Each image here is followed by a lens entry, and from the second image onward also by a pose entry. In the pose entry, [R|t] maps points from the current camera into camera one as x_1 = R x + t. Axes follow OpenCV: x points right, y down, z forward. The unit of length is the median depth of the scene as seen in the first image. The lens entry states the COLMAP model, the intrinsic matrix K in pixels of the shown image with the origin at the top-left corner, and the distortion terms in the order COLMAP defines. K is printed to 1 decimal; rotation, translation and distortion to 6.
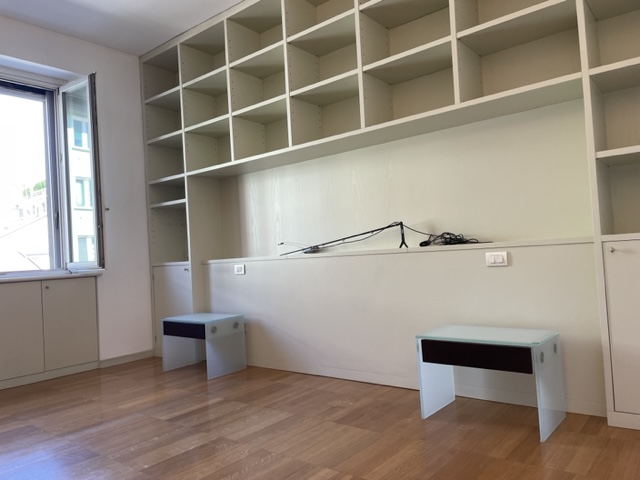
lens RADIAL K [[482.0, 0, 322.2], [0, 482.0, 240.6], [0, 0, 1]] dist [0.119144, -0.008290]
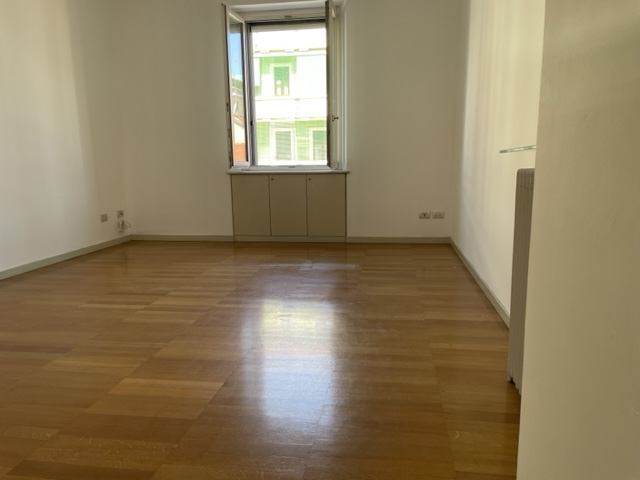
lens RADIAL K [[482.0, 0, 322.2], [0, 482.0, 240.6], [0, 0, 1]] dist [0.119144, -0.008290]
pose [[0.510676, 0.181697, -0.840355, 0.659796], [0.009962, 0.976099, 0.217100, -0.035120], [0.859716, -0.119239, 0.496660, 0.313172]]
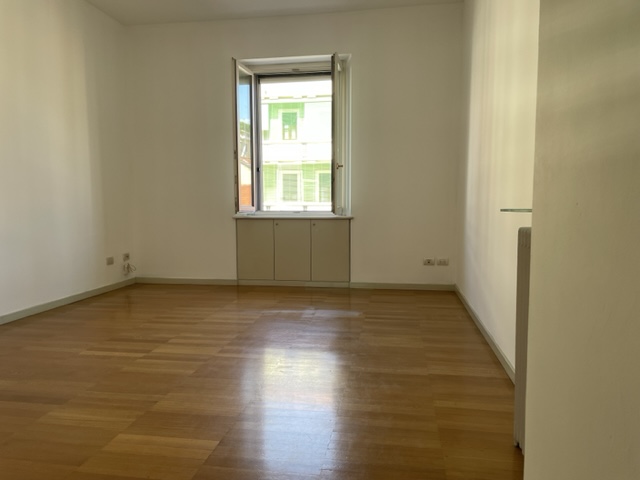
lens RADIAL K [[482.0, 0, 322.2], [0, 482.0, 240.6], [0, 0, 1]] dist [0.119144, -0.008290]
pose [[0.494438, 0.130221, -0.859403, 0.659691], [0.001655, 0.988571, 0.150745, -0.070232], [0.869211, -0.075956, 0.488572, 0.327734]]
